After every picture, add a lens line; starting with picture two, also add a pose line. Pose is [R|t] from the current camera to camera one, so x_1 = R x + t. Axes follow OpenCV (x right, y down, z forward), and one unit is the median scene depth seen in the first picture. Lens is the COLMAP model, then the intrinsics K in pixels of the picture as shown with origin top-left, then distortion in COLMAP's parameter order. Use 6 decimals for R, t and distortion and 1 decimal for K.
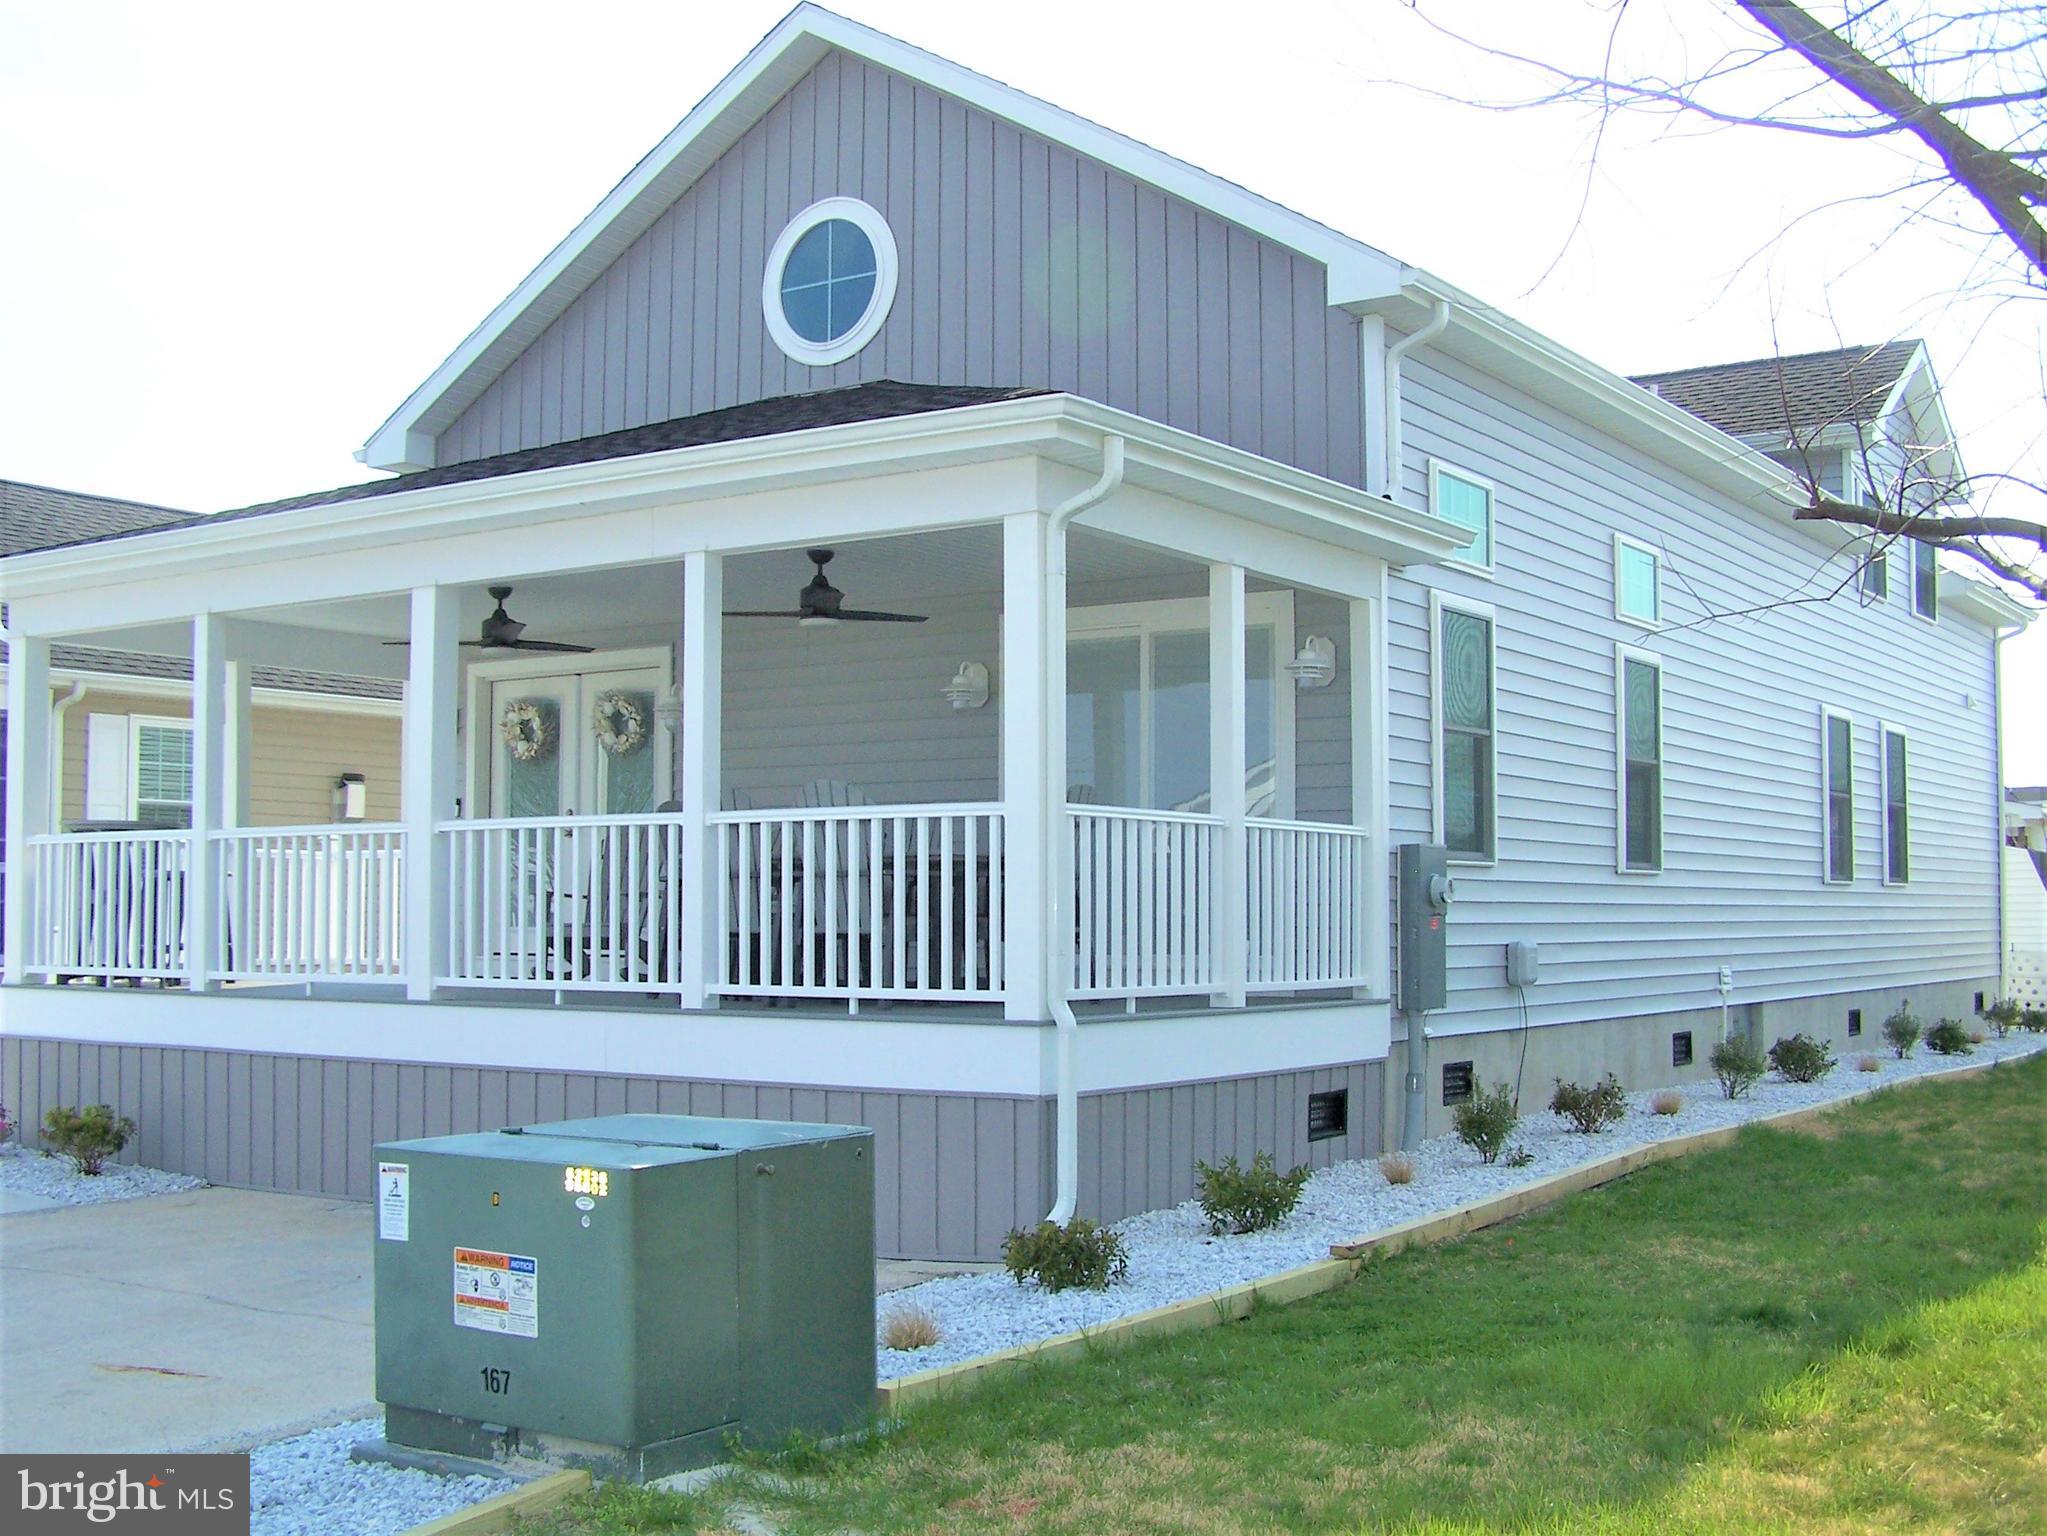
lens RADIAL K [[2329.4, 0, 1023.5], [0, 2329.4, 768.0], [0, 0, 1]] dist [-0.196052, 0.336562]
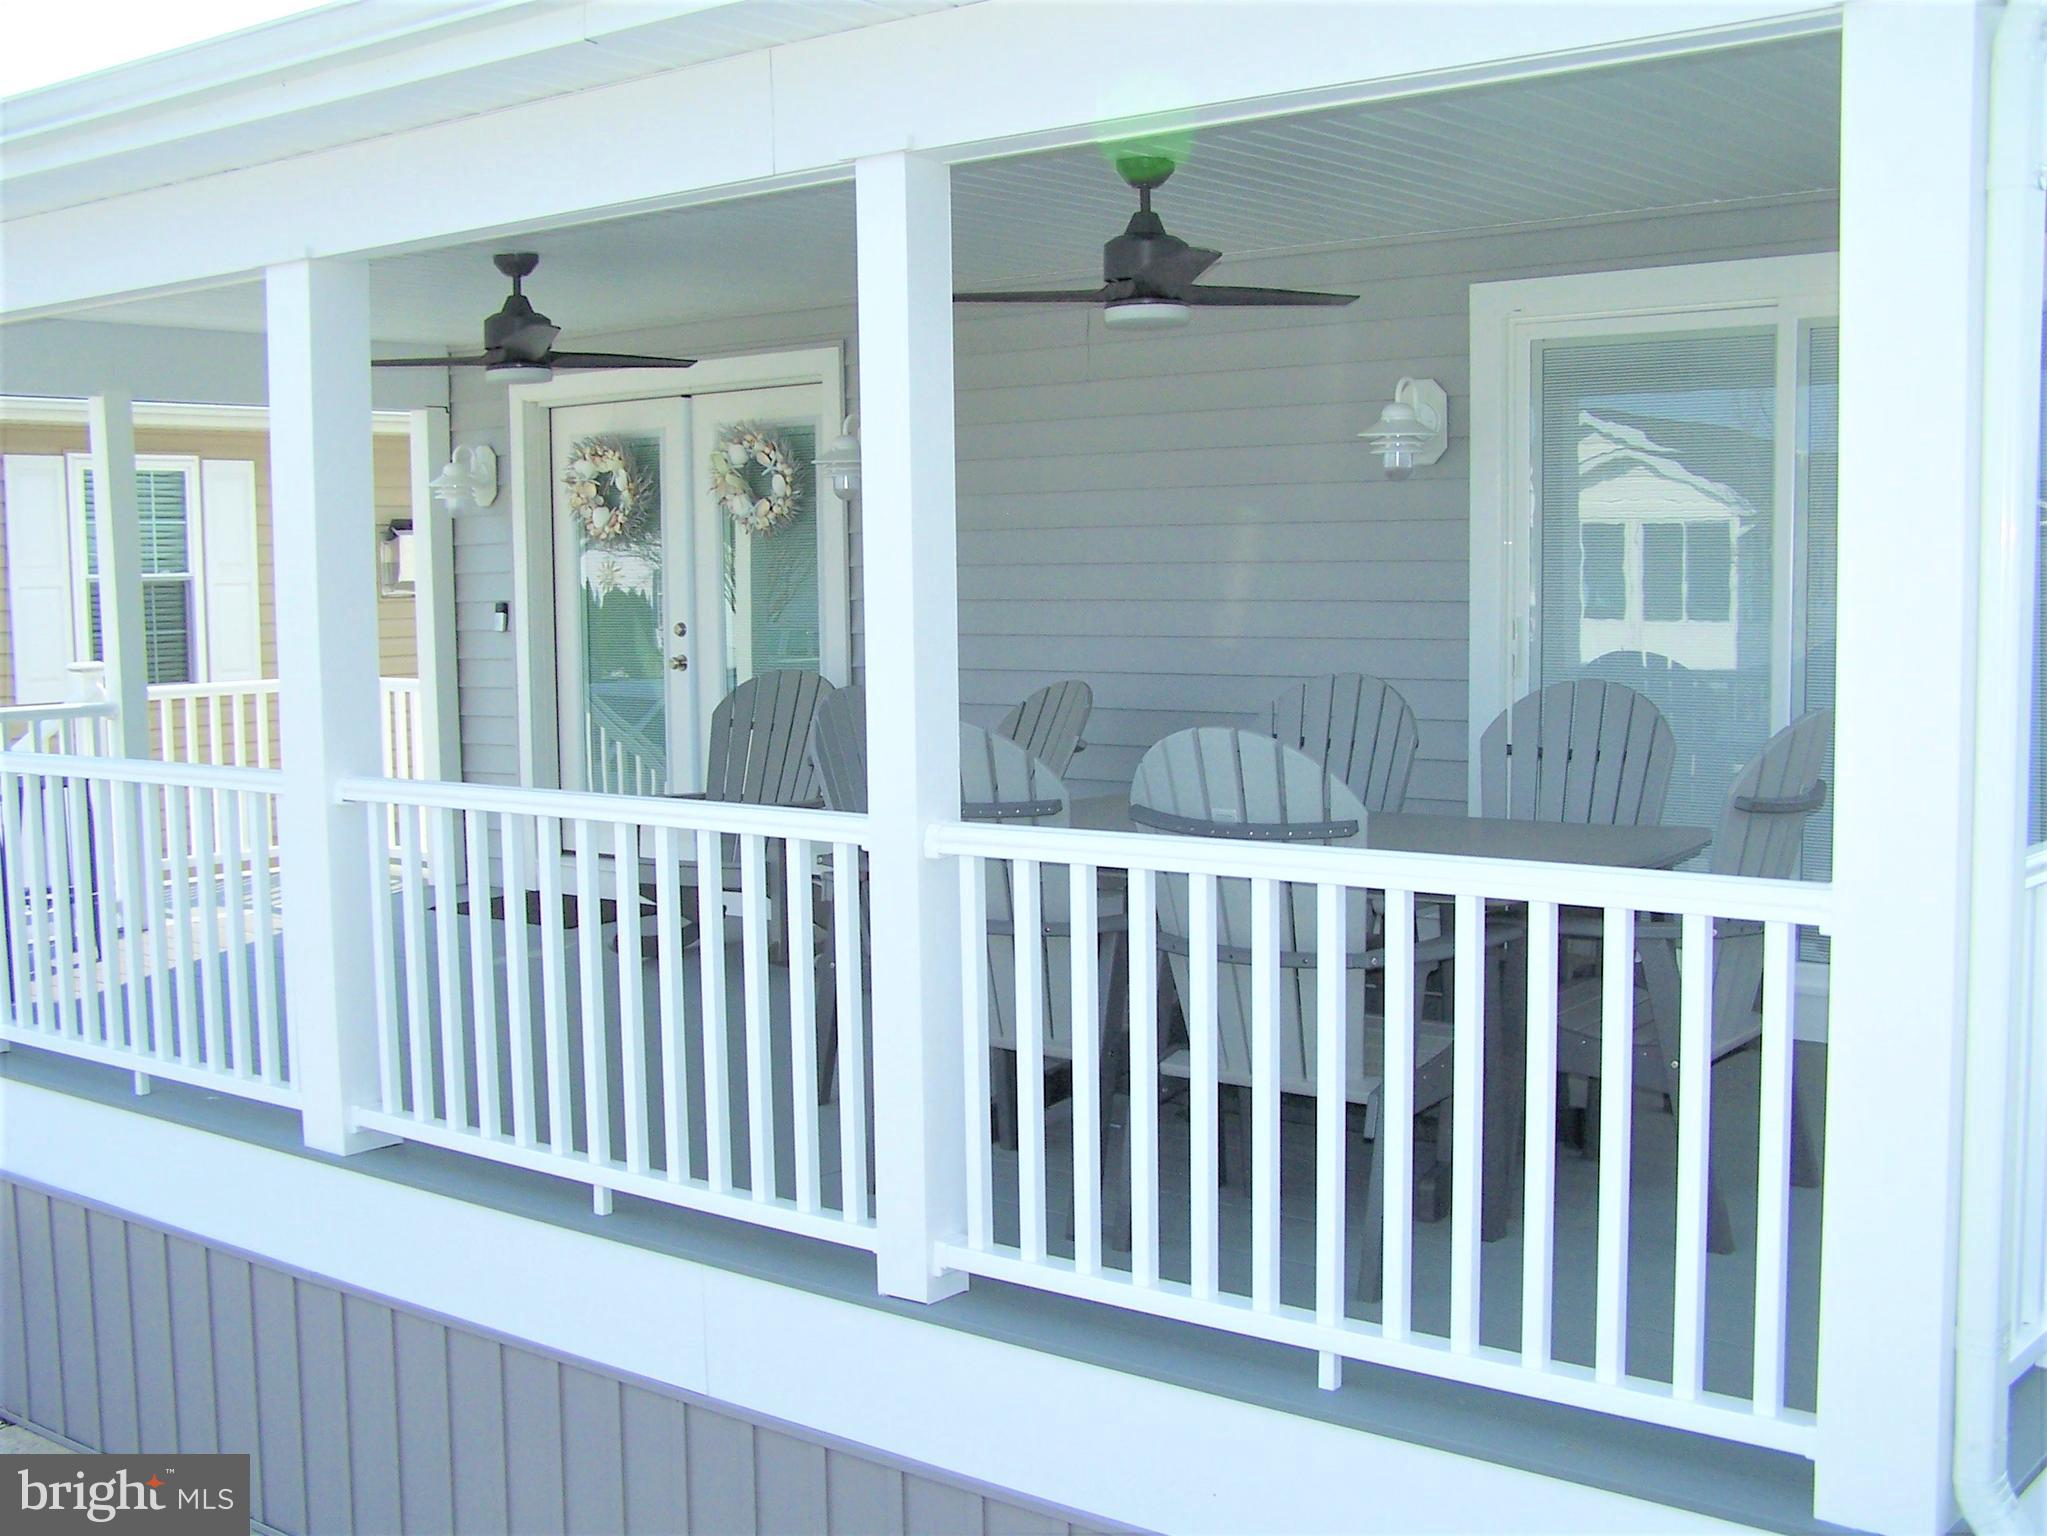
lens RADIAL K [[2329.4, 0, 1023.5], [0, 2329.4, 768.0], [0, 0, 1]] dist [-0.196052, 0.336562]
pose [[0.996542, -0.007464, -0.082755, -0.067197], [0.019888, 0.988433, 0.150349, -0.038331], [0.080675, -0.151474, 0.985163, 0.471287]]
